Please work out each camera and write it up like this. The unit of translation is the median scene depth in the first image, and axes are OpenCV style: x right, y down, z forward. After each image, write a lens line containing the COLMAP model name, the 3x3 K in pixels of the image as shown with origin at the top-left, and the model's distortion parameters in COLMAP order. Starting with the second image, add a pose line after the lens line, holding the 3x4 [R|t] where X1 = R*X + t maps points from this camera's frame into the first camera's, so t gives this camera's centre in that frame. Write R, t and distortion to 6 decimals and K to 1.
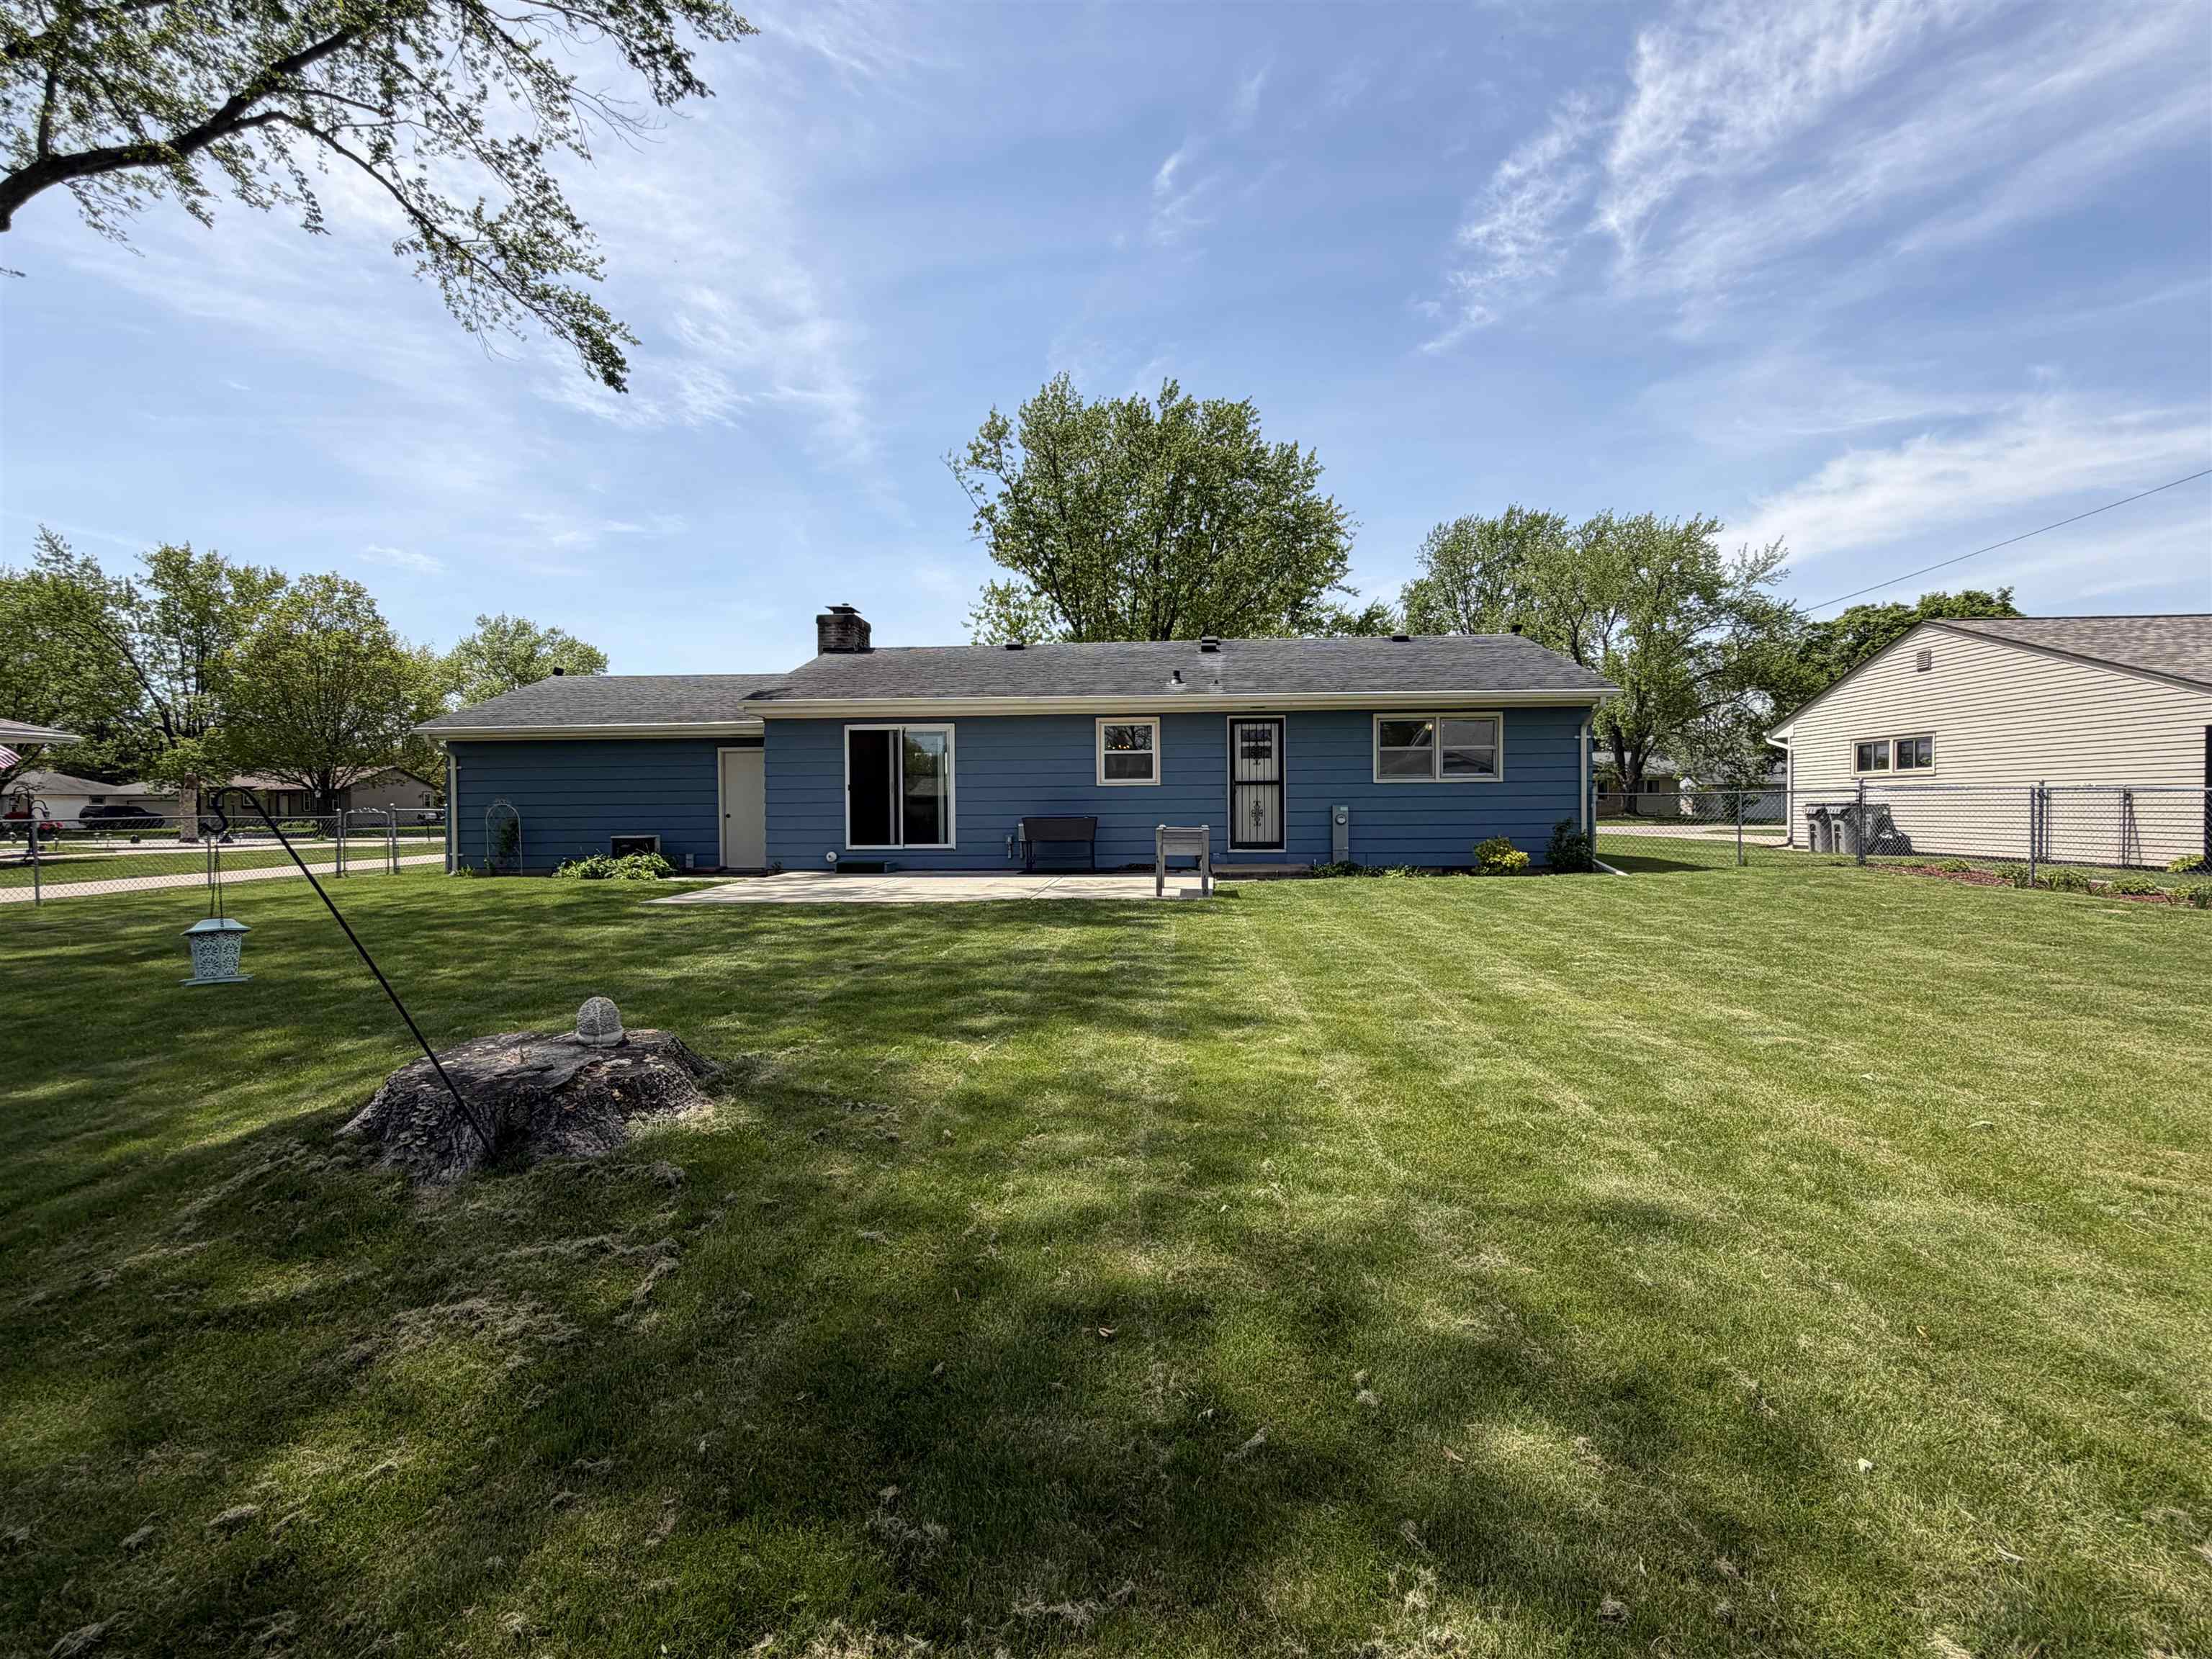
lens RADIAL K [[1016.3, 0, 1107.9], [0, 1016.3, 821.5], [0, 0, 1]] dist [0.006318, 0.000067]
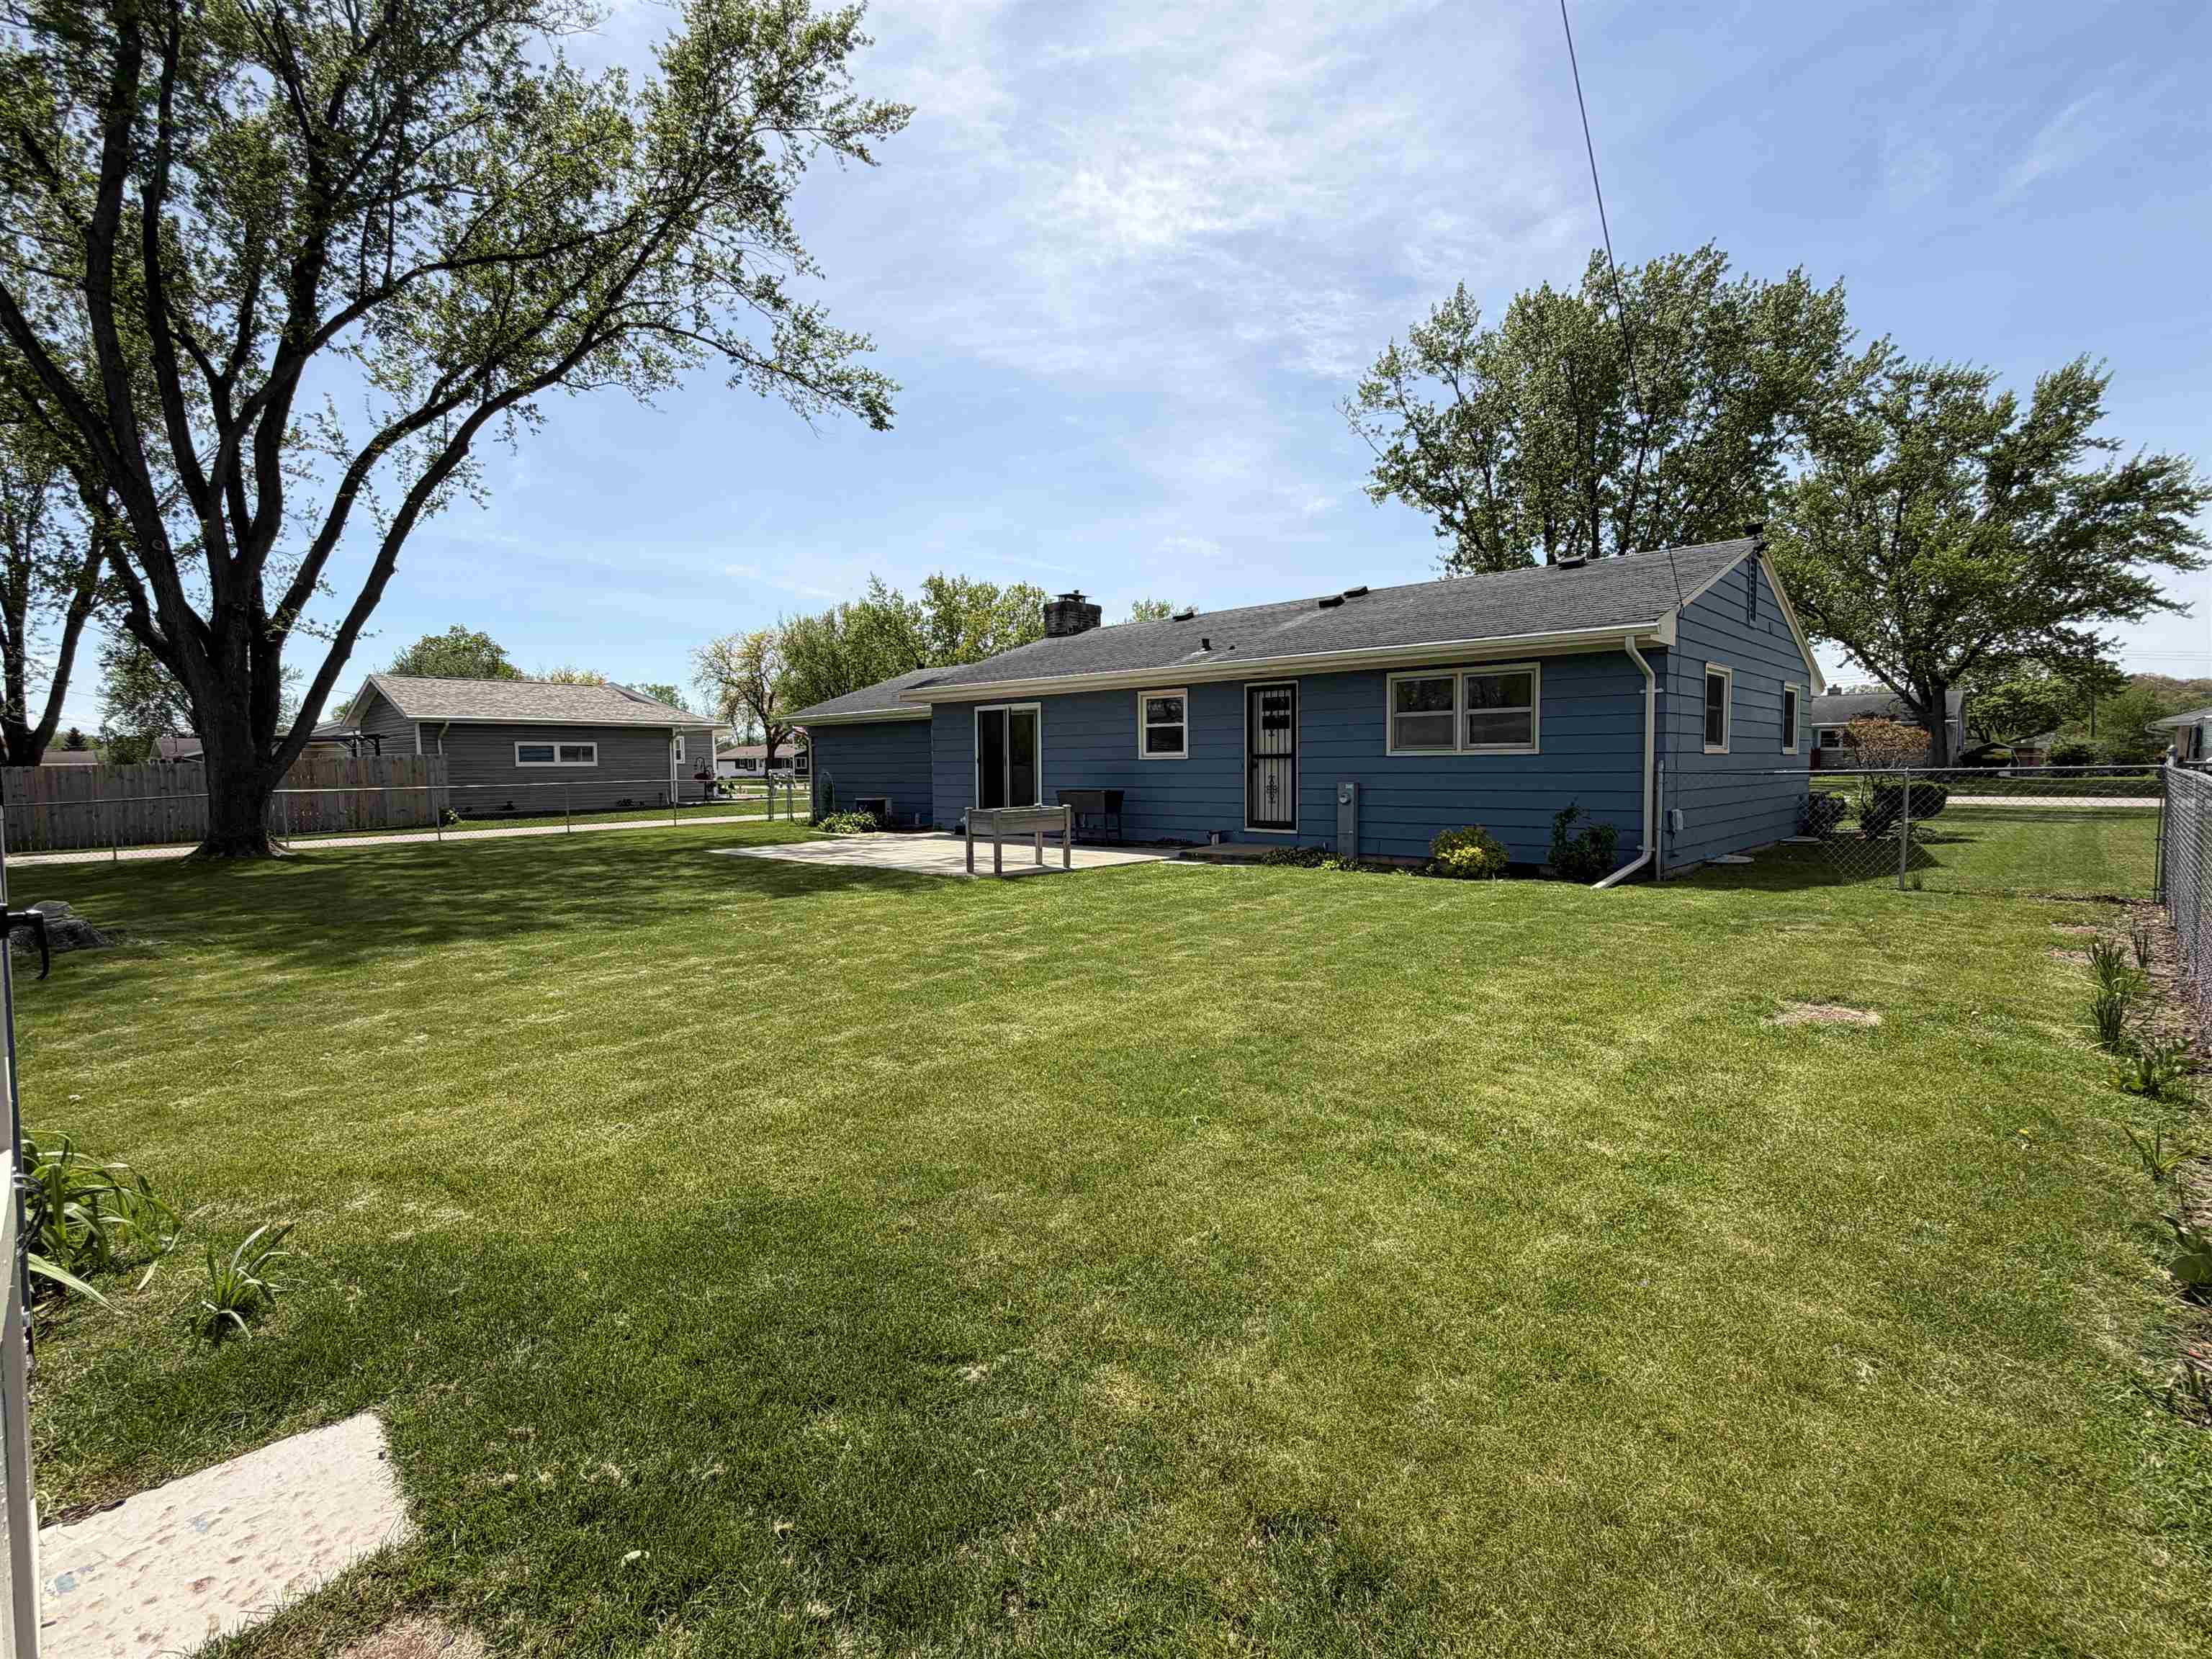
lens RADIAL K [[1016.3, 0, 1100.2], [0, 1016.3, 827.4], [0, 0, 1]] dist [0.006318, 0.000067]
pose [[0.773755, 0.041628, -0.632115, 0.600453], [-0.006870, 0.998331, 0.057337, -0.025414], [0.633447, -0.040022, 0.772750, 0.194785]]
